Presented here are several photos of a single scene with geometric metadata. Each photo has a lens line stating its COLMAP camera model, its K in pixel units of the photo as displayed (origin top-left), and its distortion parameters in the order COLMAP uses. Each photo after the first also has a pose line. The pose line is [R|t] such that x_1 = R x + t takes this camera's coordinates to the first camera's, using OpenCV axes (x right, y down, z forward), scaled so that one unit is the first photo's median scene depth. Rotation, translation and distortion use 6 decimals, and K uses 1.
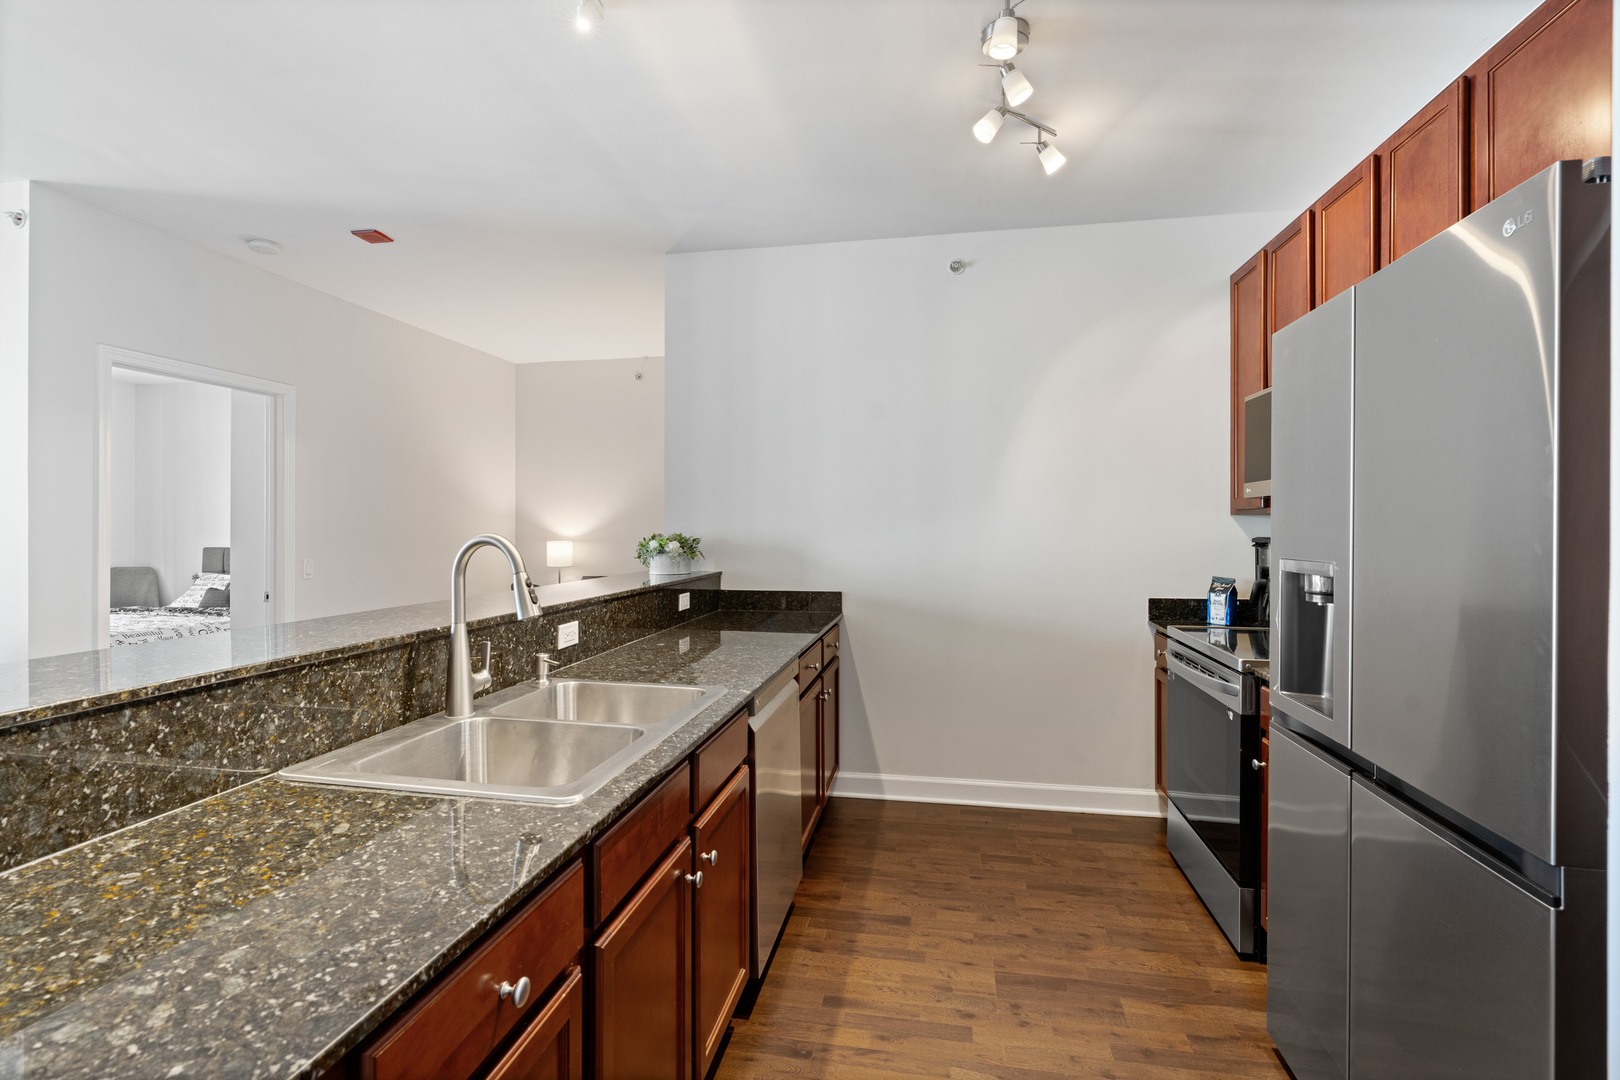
lens RADIAL K [[734.1, 0, 809.2], [0, 734.1, 533.1], [0, 0, 1]] dist [-0.004850, 0.000476]
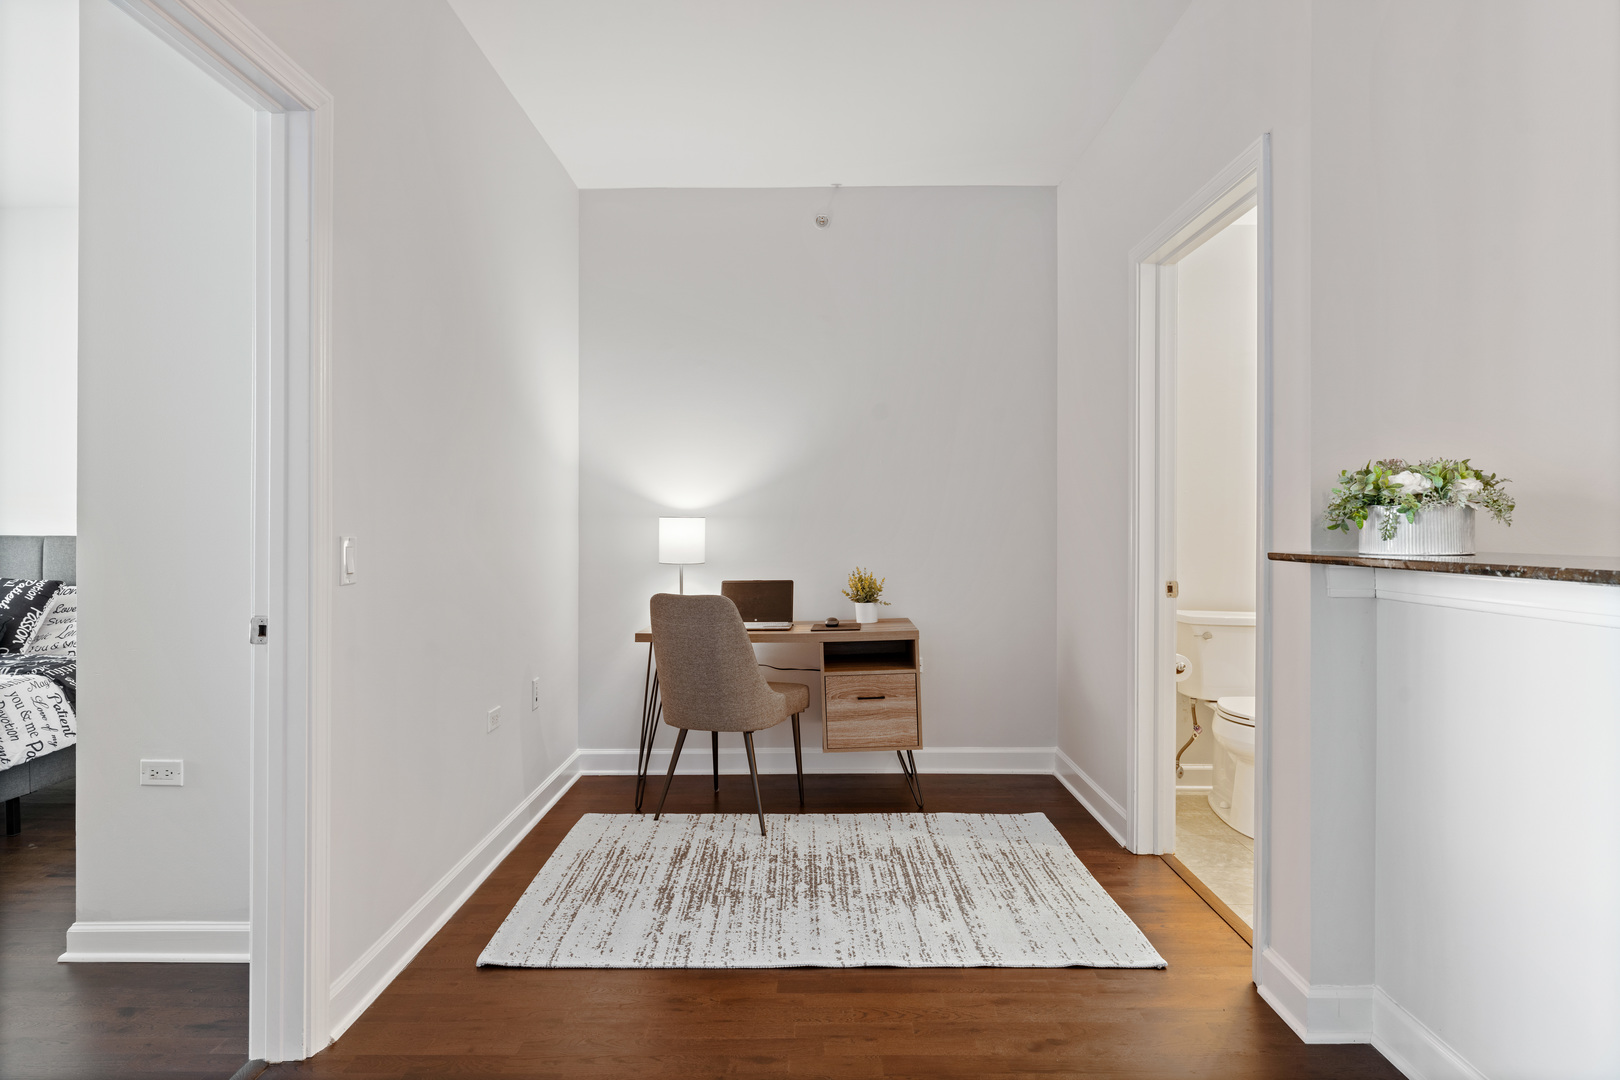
lens RADIAL K [[930.8, 0, 799.9], [0, 930.8, 520.9], [0, 0, 1]] dist [0.006541, -0.007470]
pose [[0.987331, -0.000330, 0.158675, -0.635090], [0.003132, 0.999844, -0.017407, 0.044978], [-0.158645, 0.017684, 0.987177, 0.551415]]
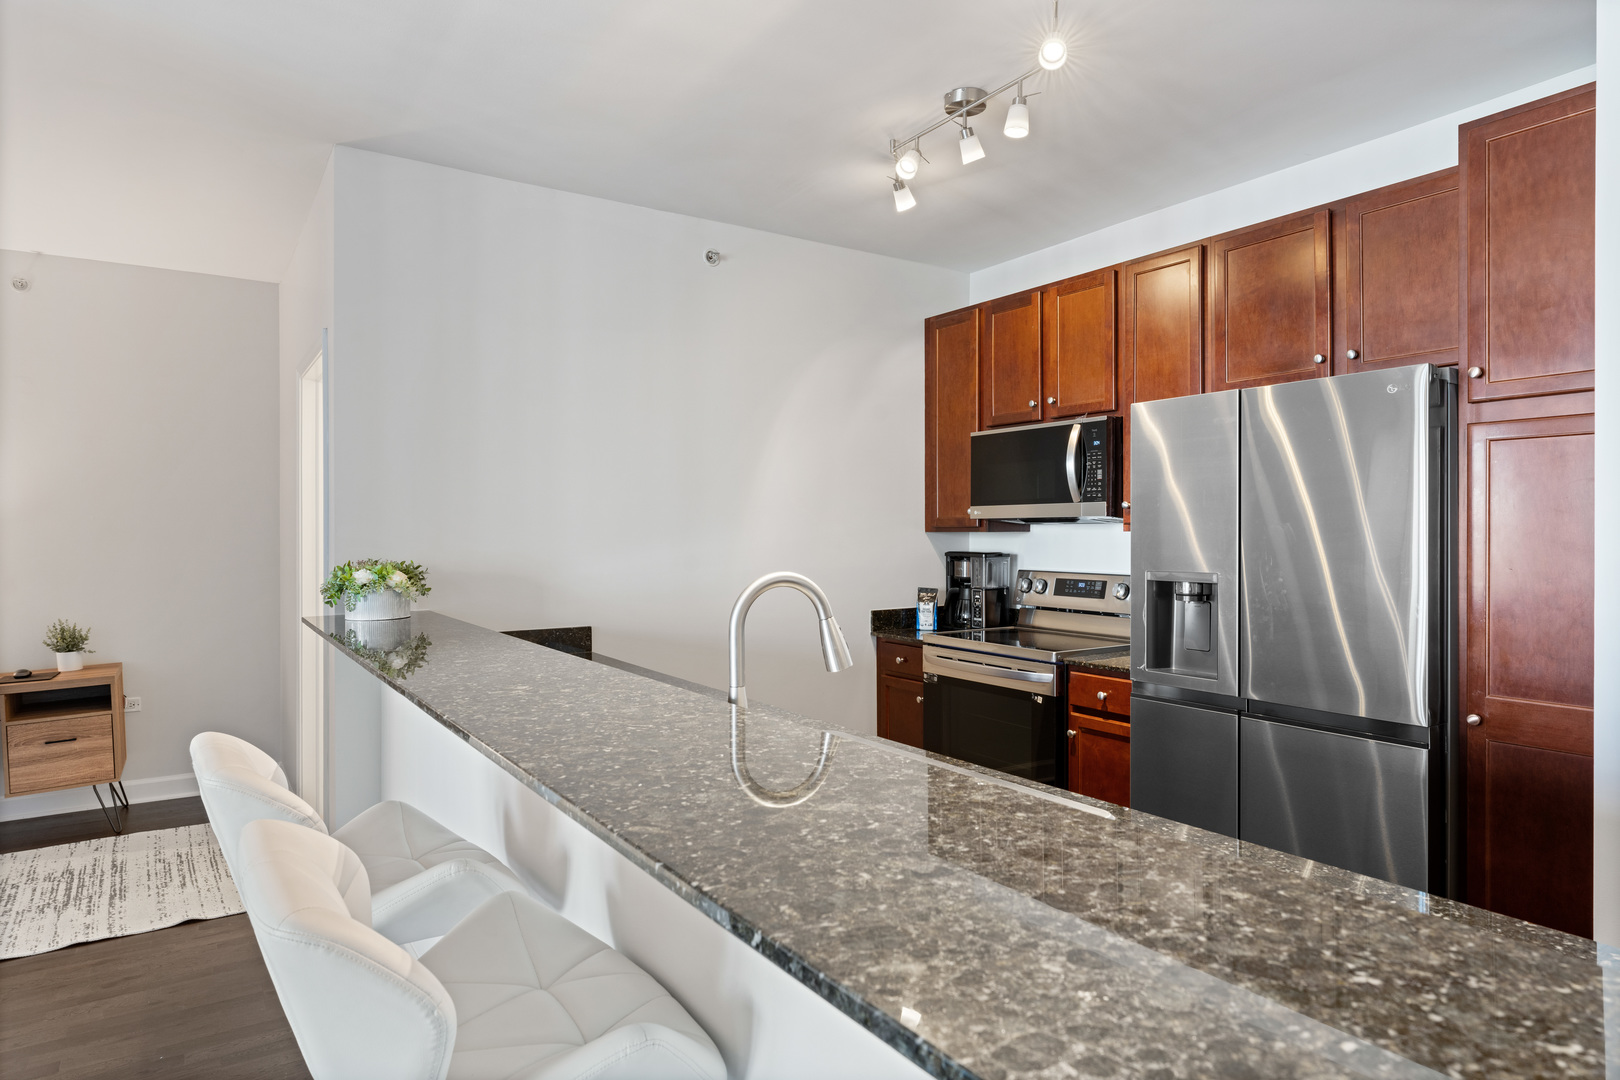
lens RADIAL K [[930.8, 0, 803.5], [0, 930.8, 536.1], [0, 0, 1]] dist [0.006541, -0.007470]
pose [[0.719596, -0.005937, 0.694367, -0.525200], [0.009782, 0.999951, -0.001588, -0.017191], [-0.694324, 0.007935, 0.719619, 0.100102]]
